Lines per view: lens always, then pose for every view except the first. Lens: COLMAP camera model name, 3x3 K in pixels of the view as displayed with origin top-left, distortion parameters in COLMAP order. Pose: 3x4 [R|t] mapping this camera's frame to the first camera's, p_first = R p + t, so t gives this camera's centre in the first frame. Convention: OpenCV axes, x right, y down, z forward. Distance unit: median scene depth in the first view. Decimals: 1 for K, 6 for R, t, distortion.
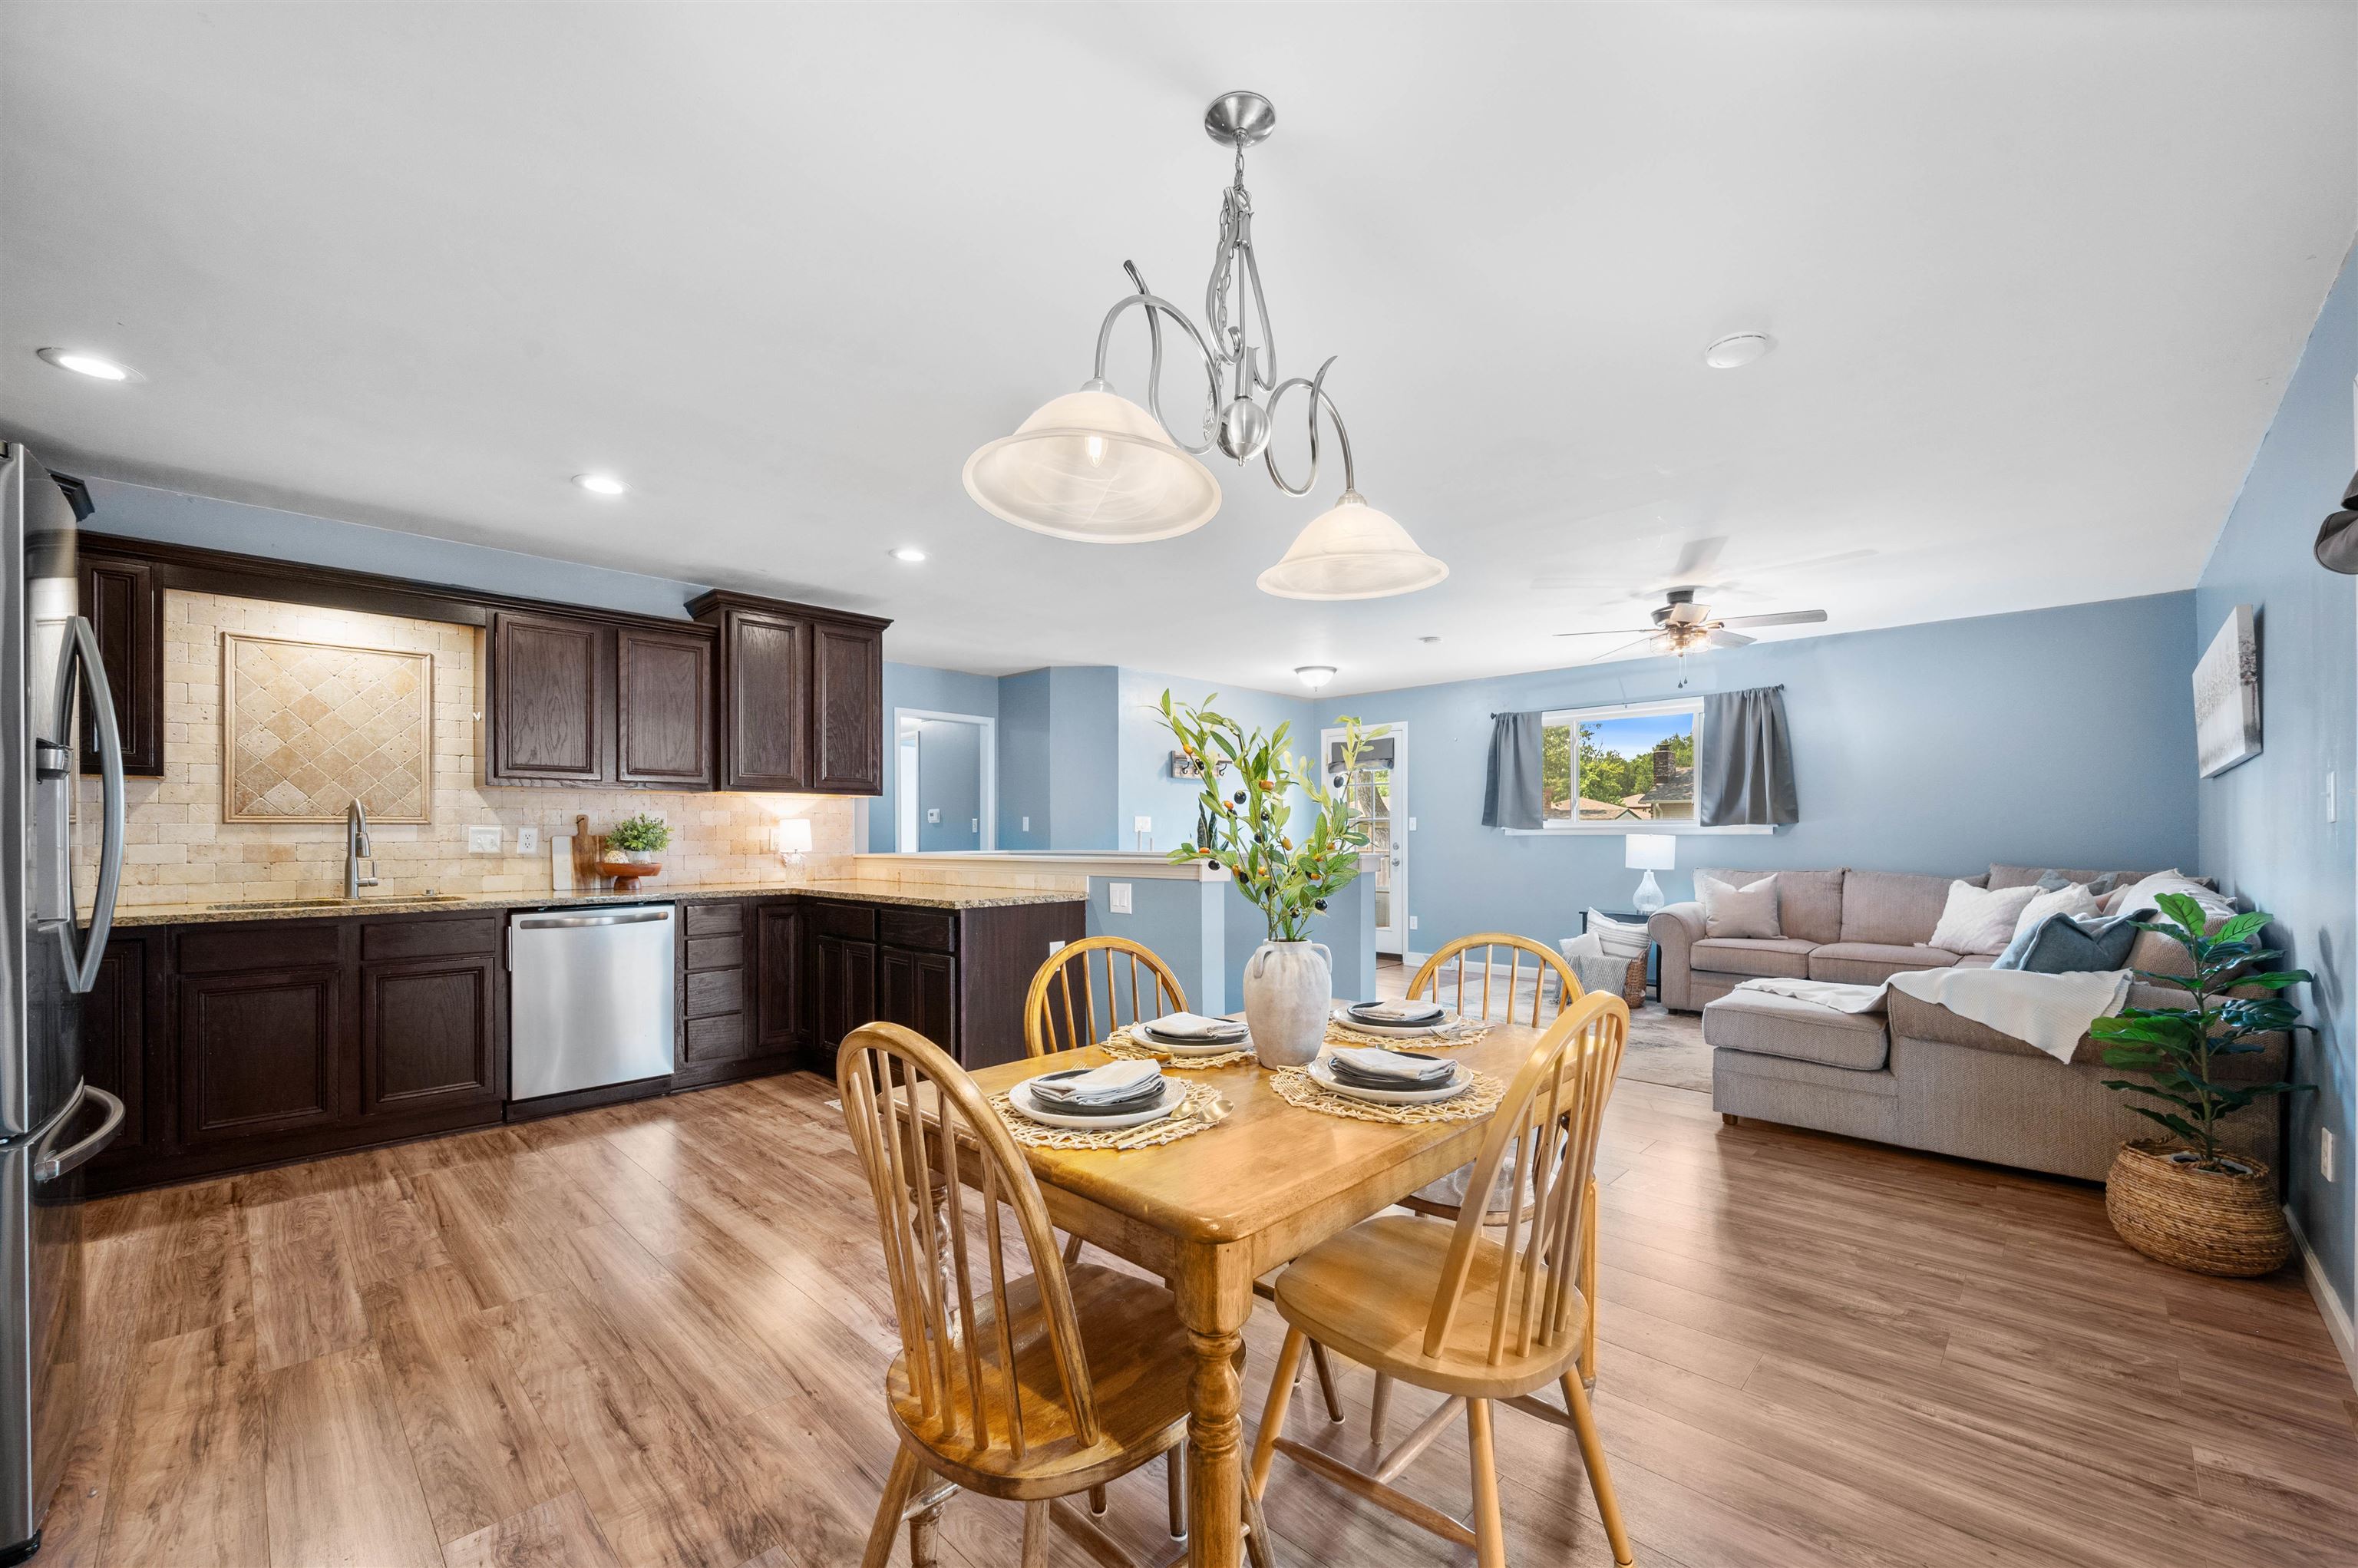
lens RADIAL K [[937.5, 0, 1191.5], [0, 937.5, 836.7], [0, 0, 1]] dist [-0.007763, -0.000064]
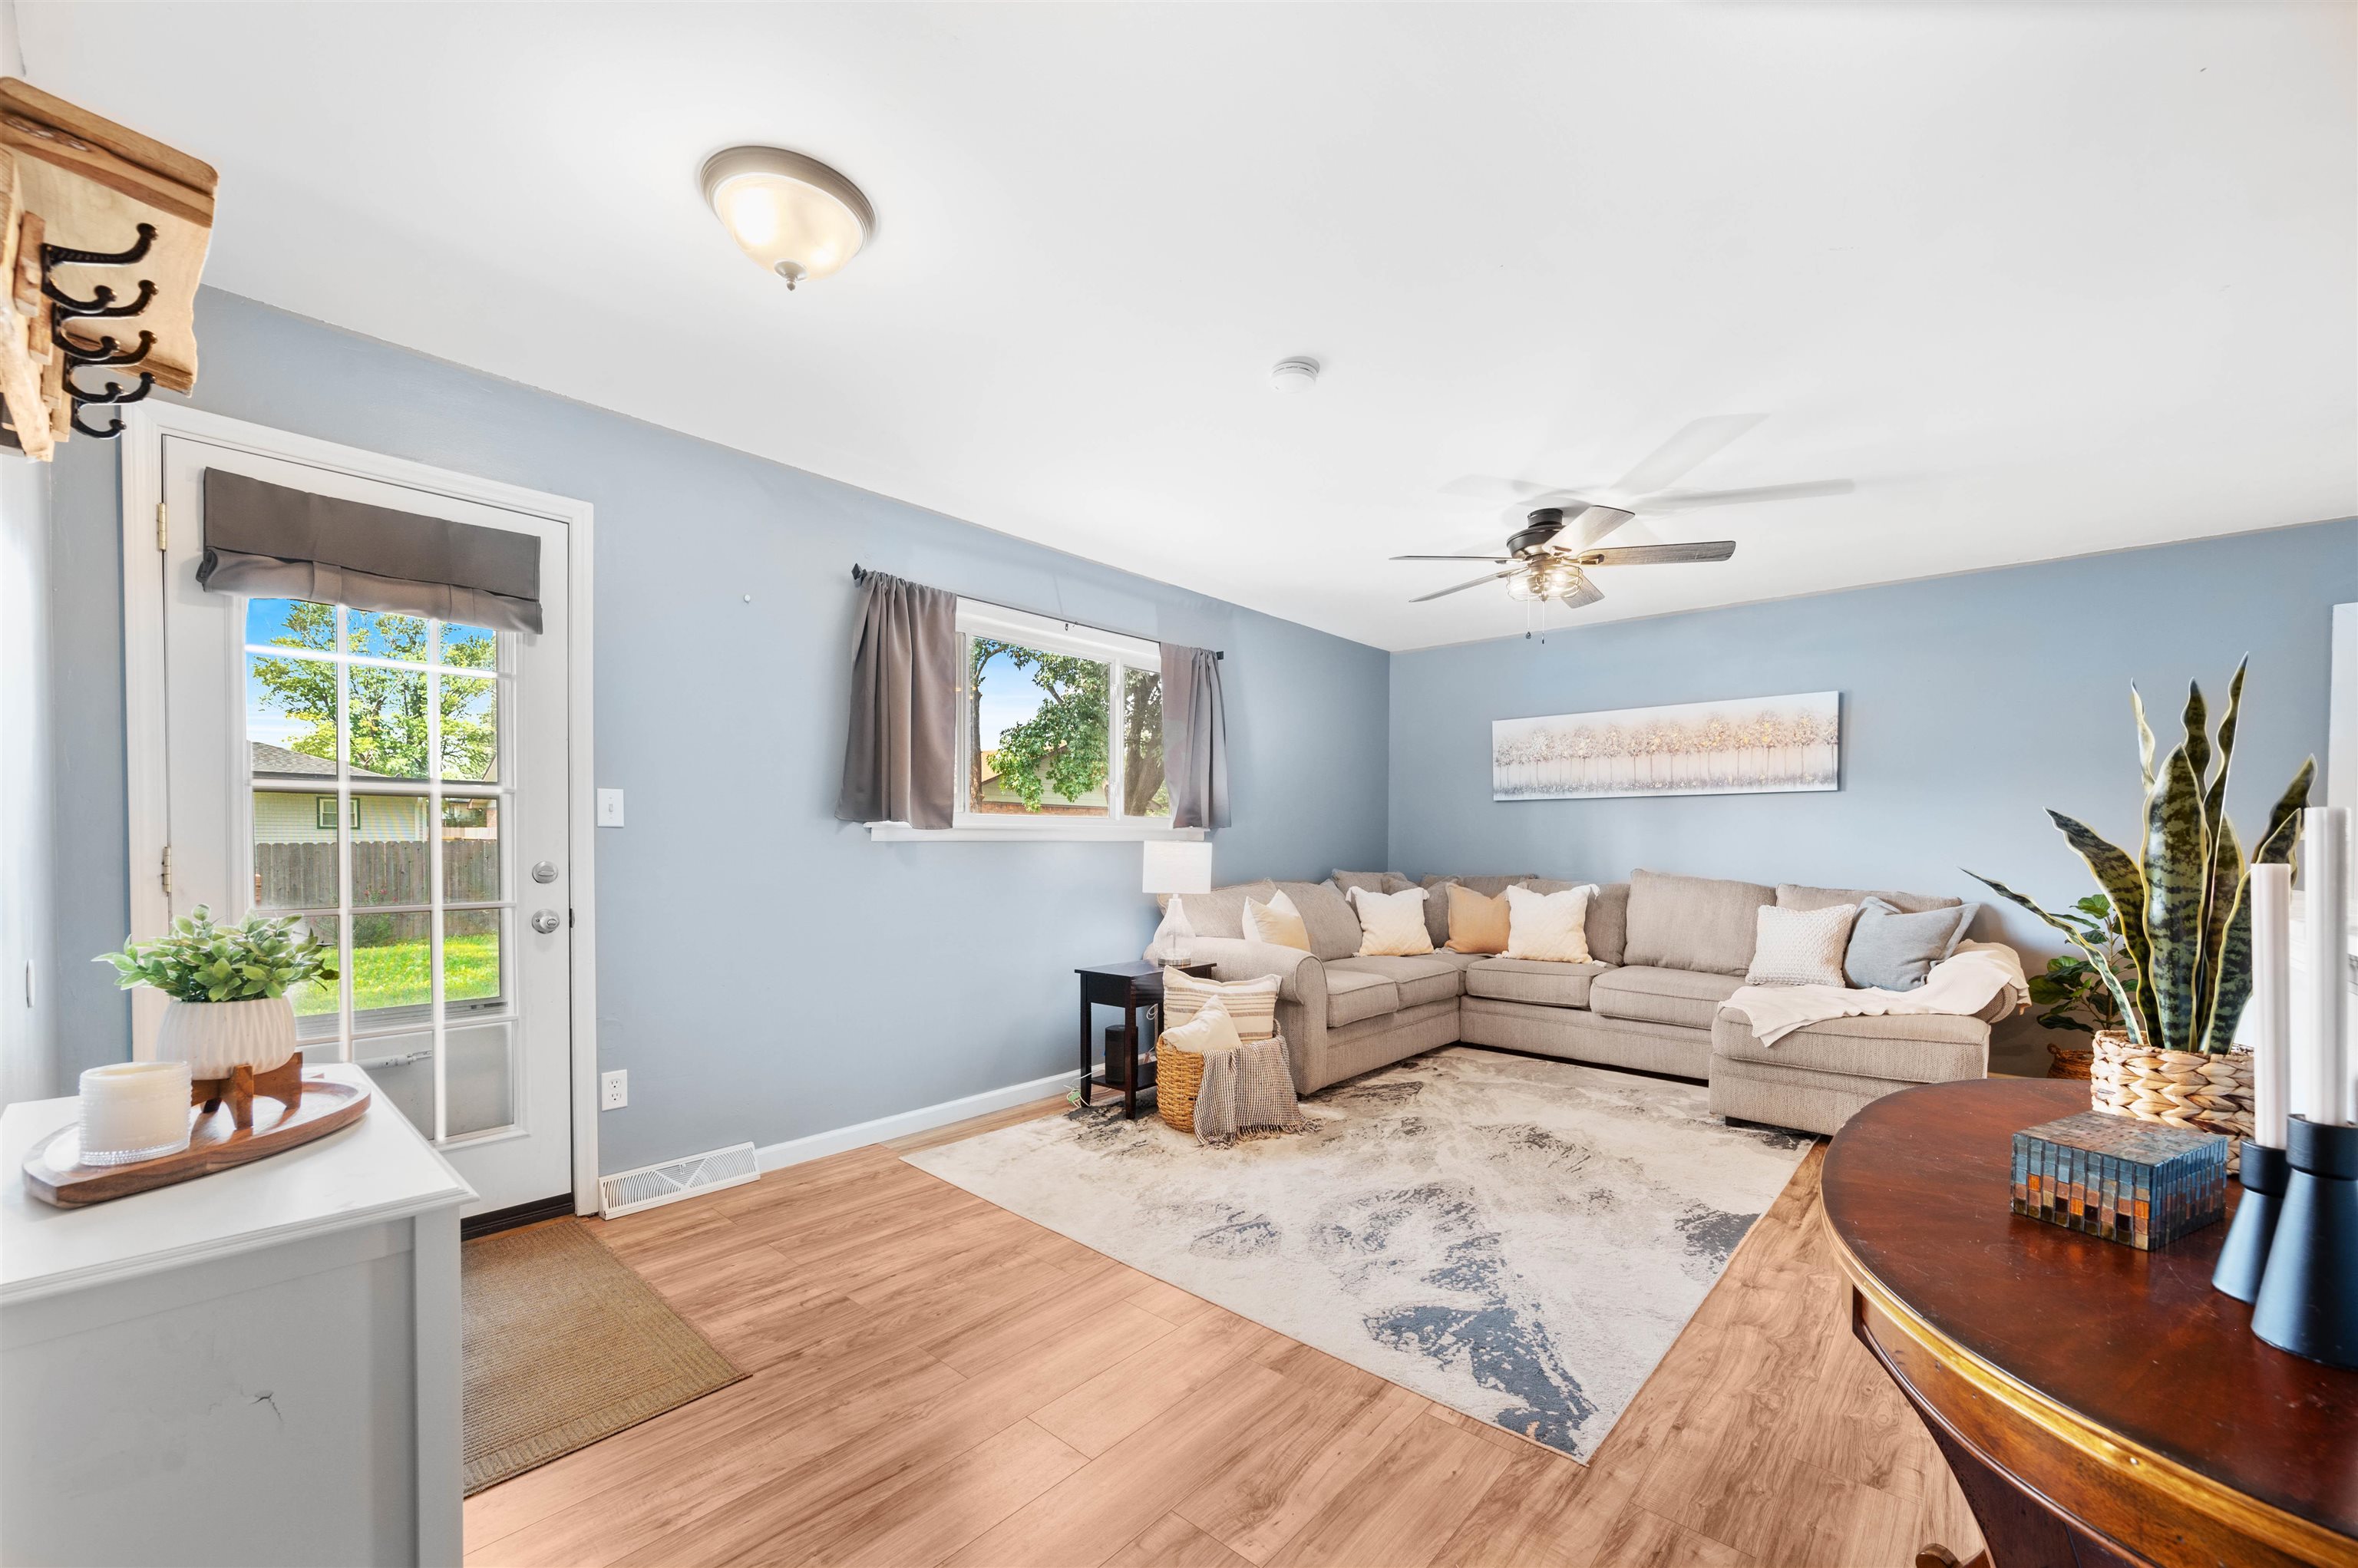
lens RADIAL K [[937.5, 0, 1214.3], [0, 937.5, 864.3], [0, 0, 1]] dist [-0.007763, -0.000064]
pose [[-0.050174, -0.025893, 0.998405, -0.256122], [-0.001158, 0.999665, 0.025868, -0.004348], [-0.998740, 0.000142, -0.050187, 1.671927]]
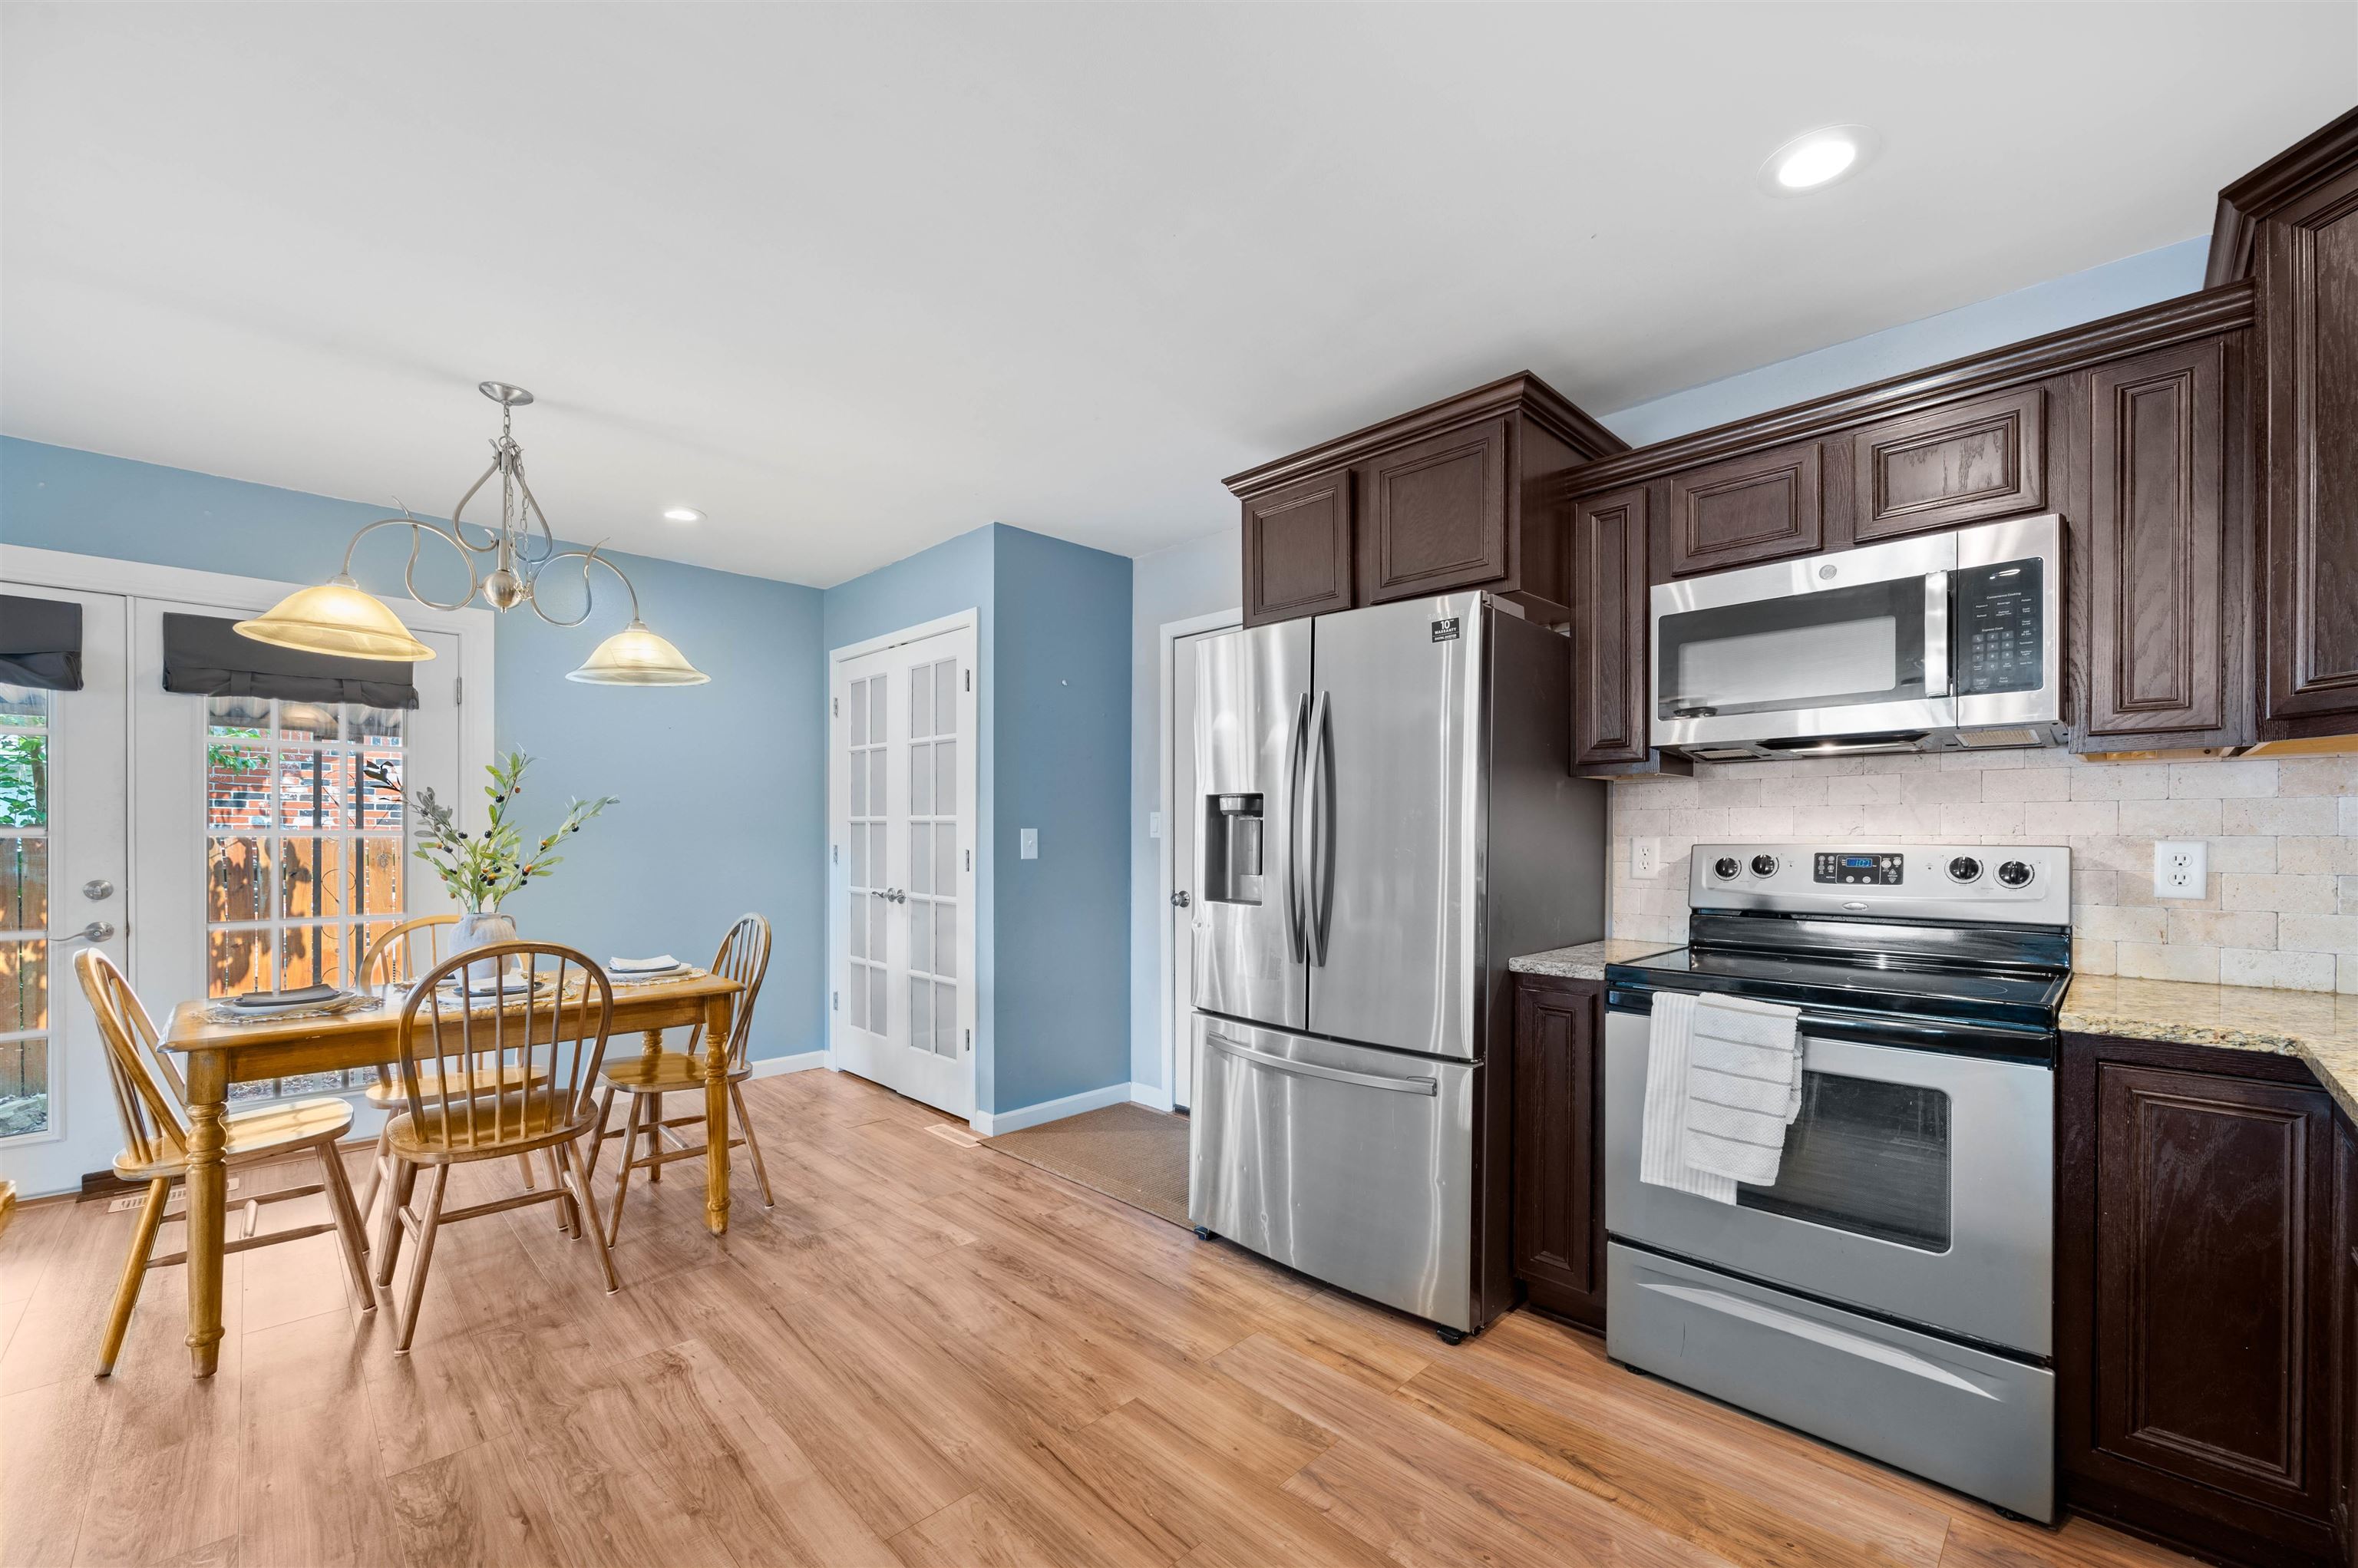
lens RADIAL K [[937.5, 0, 1198.5], [0, 937.5, 834.0], [0, 0, 1]] dist [-0.007763, -0.000064]
pose [[-0.999965, -0.002070, 0.008164, -0.480887], [-0.002021, 0.999979, 0.006086, -0.015679], [-0.008177, 0.006070, -0.999948, 1.090629]]
